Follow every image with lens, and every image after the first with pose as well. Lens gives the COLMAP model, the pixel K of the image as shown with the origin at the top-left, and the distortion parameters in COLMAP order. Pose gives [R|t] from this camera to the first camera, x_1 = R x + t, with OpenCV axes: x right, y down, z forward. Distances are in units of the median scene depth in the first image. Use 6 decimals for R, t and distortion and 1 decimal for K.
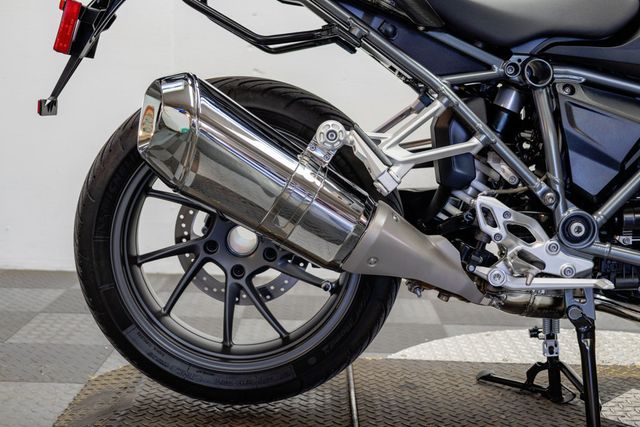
lens RADIAL K [[923.7, 0, 320.0], [0, 923.7, 213.5], [0, 0, 1]] dist [0.009713, 0.041403]
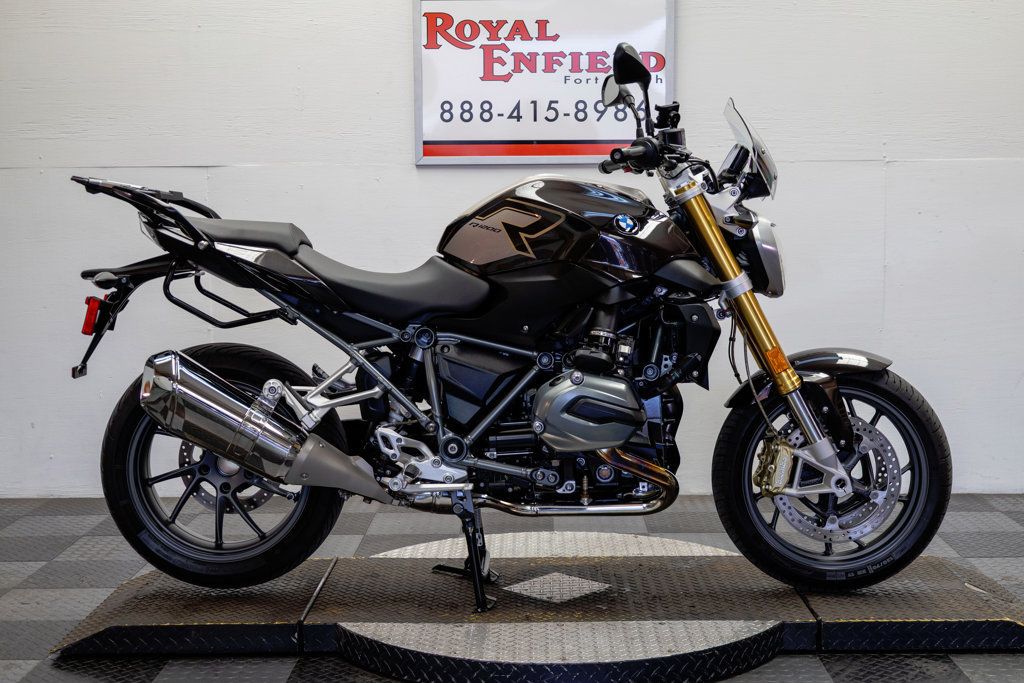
lens RADIAL K [[1455.1, 0, 505.5], [0, 1455.1, 344.6], [0, 0, 1]] dist [-0.000966, -0.002611]
pose [[0.999156, -0.035636, -0.020409, 0.395710], [0.034693, 0.998393, -0.044806, -0.037542], [0.021973, 0.044060, 0.998787, -1.181671]]
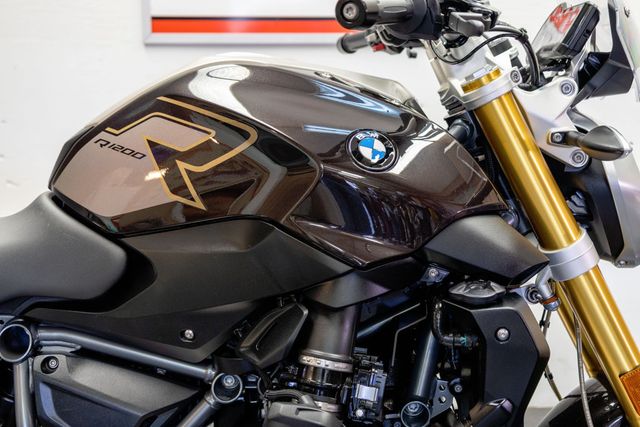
lens RADIAL K [[904.1, 0, 313.9], [0, 904.1, 213.7], [0, 0, 1]] dist [0.022147, 0.047171]
pose [[0.999440, -0.029066, -0.016604, 0.498645], [0.029250, 0.999512, 0.010999, -0.259039], [0.016276, -0.011479, 0.999802, 0.221861]]
